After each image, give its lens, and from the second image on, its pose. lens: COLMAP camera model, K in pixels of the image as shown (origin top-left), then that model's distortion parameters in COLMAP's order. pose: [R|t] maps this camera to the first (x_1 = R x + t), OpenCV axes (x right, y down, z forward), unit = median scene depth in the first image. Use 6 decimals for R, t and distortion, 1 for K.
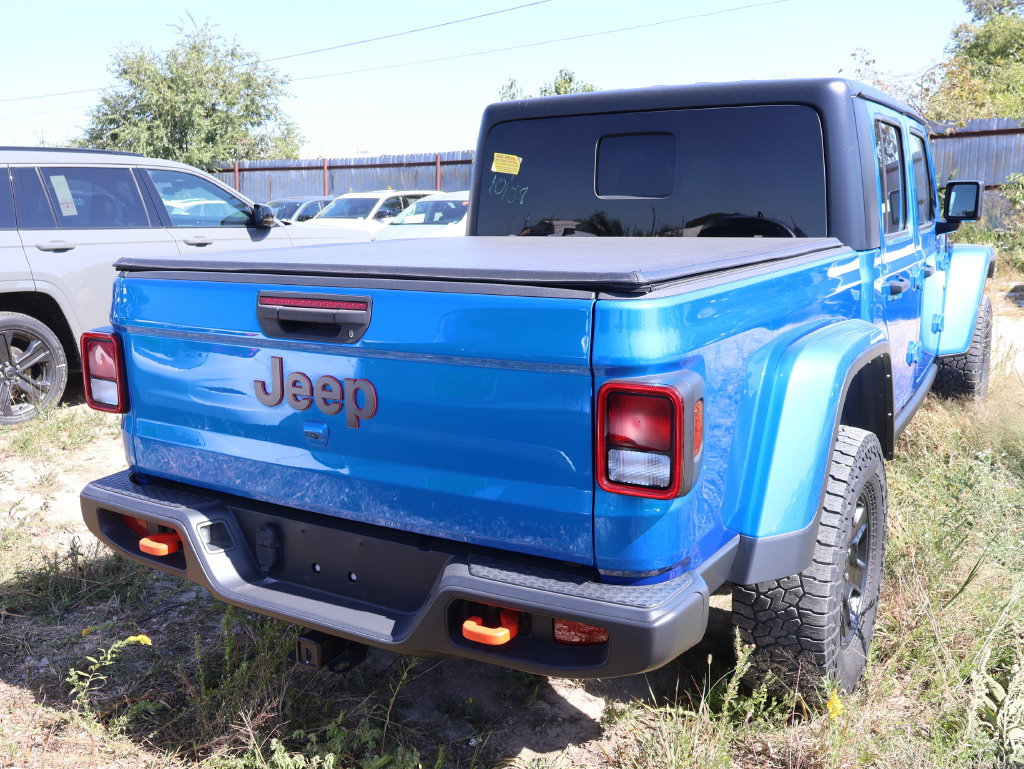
lens RADIAL K [[938.6, 0, 512.1], [0, 938.6, 373.4], [0, 0, 1]] dist [0.002124, -0.007050]
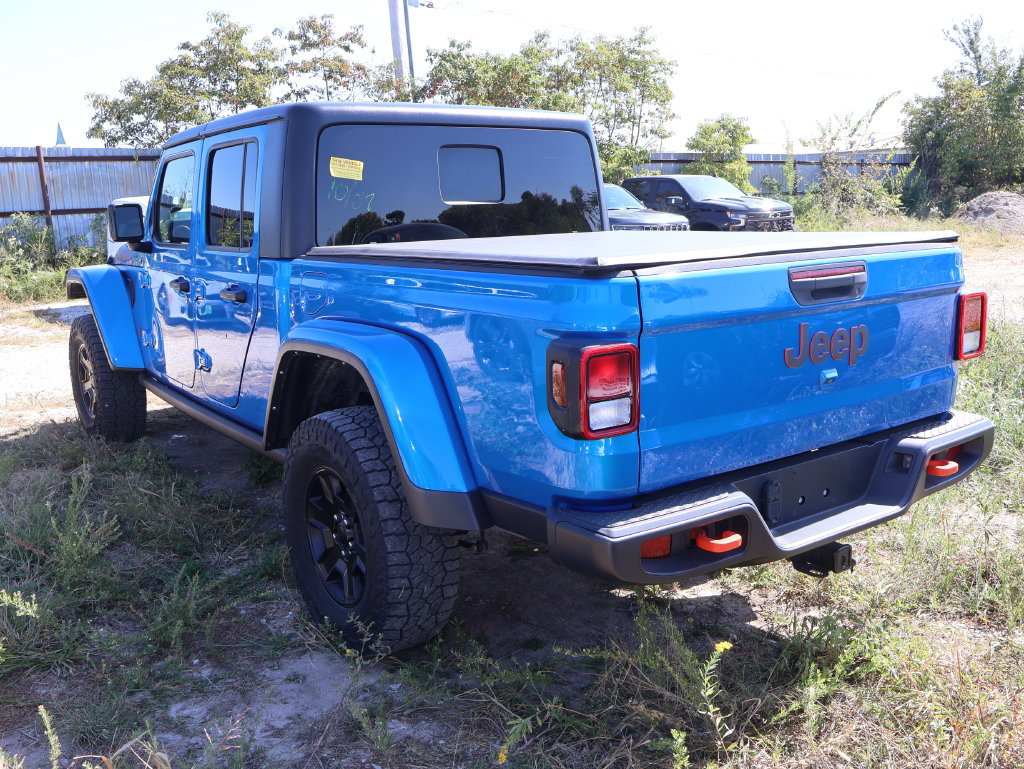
lens RADIAL K [[949.1, 0, 521.0], [0, 949.1, 384.7], [0, 0, 1]] dist [0.009695, 0.001593]
pose [[0.391866, -0.167325, 0.904679, -1.203106], [0.191530, 0.976615, 0.097668, -0.102133], [-0.899865, 0.135000, 0.414750, 0.685039]]
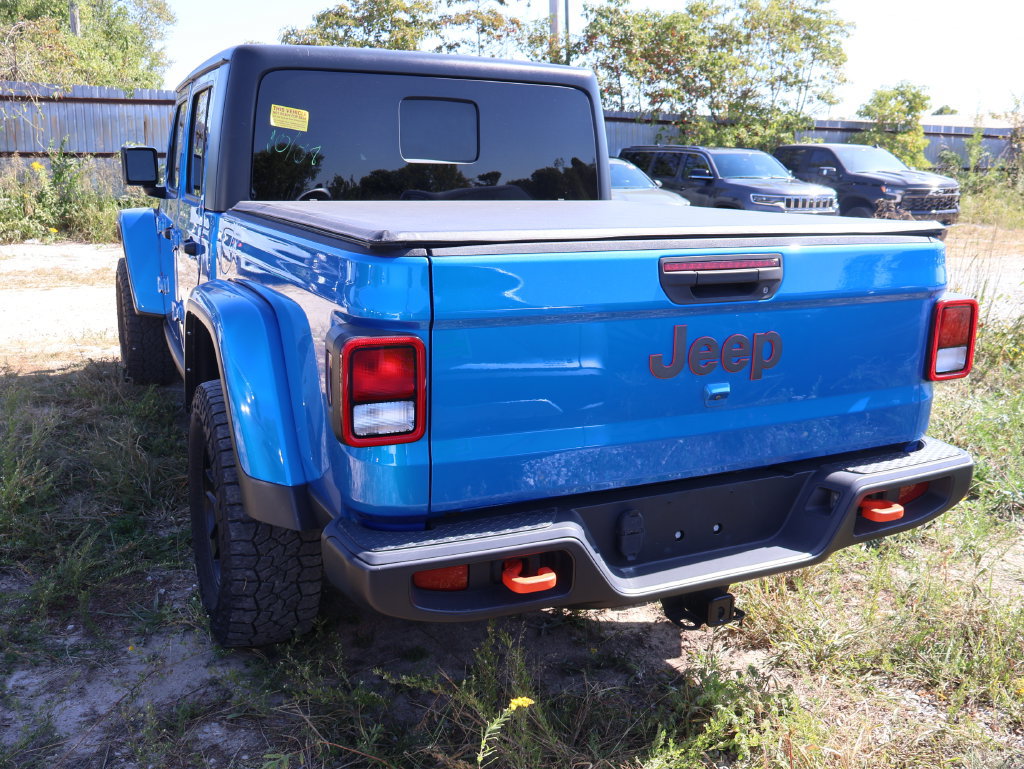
lens RADIAL K [[947.8, 0, 516.3], [0, 947.8, 382.9], [0, 0, 1]] dist [0.006396, 0.003283]
pose [[0.549206, -0.162668, 0.819703, -0.940200], [0.129520, 0.985589, 0.108809, -0.070523], [-0.825589, 0.046409, 0.562360, 0.489579]]
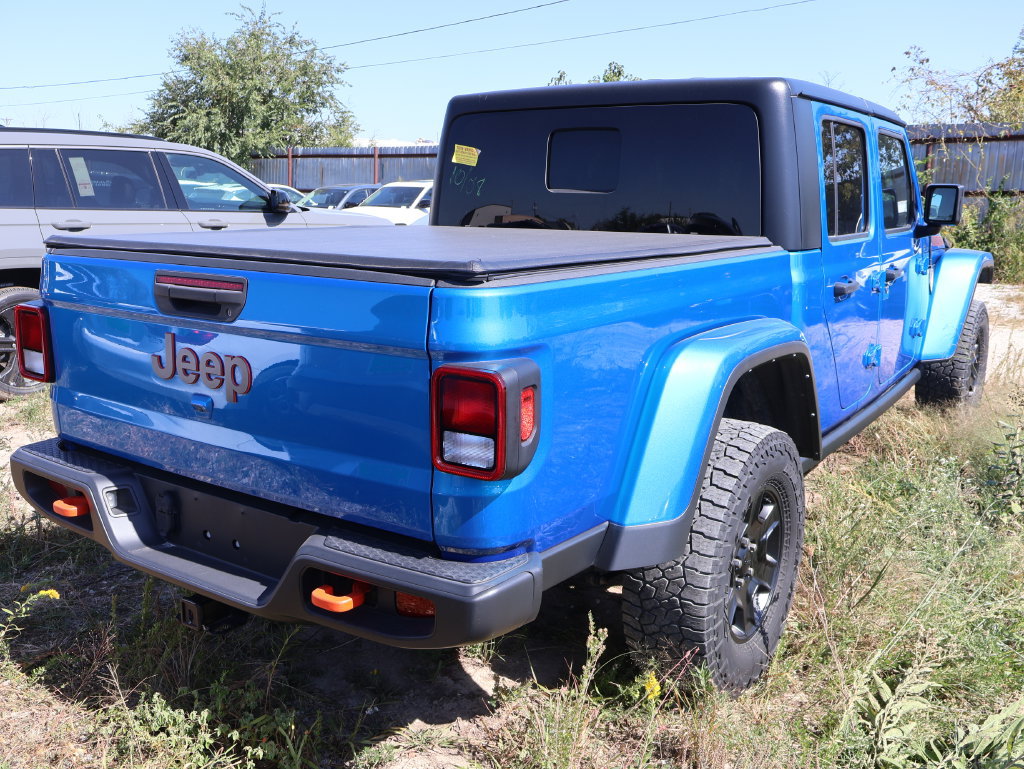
lens RADIAL K [[937.9, 0, 508.8], [0, 937.9, 379.1], [0, 0, 1]] dist [-0.001304, 0.007770]
pose [[0.997524, 0.038239, -0.059020, 0.158667], [-0.037423, 0.999189, 0.014867, 0.003582], [0.059541, -0.012621, 0.998146, -0.024779]]
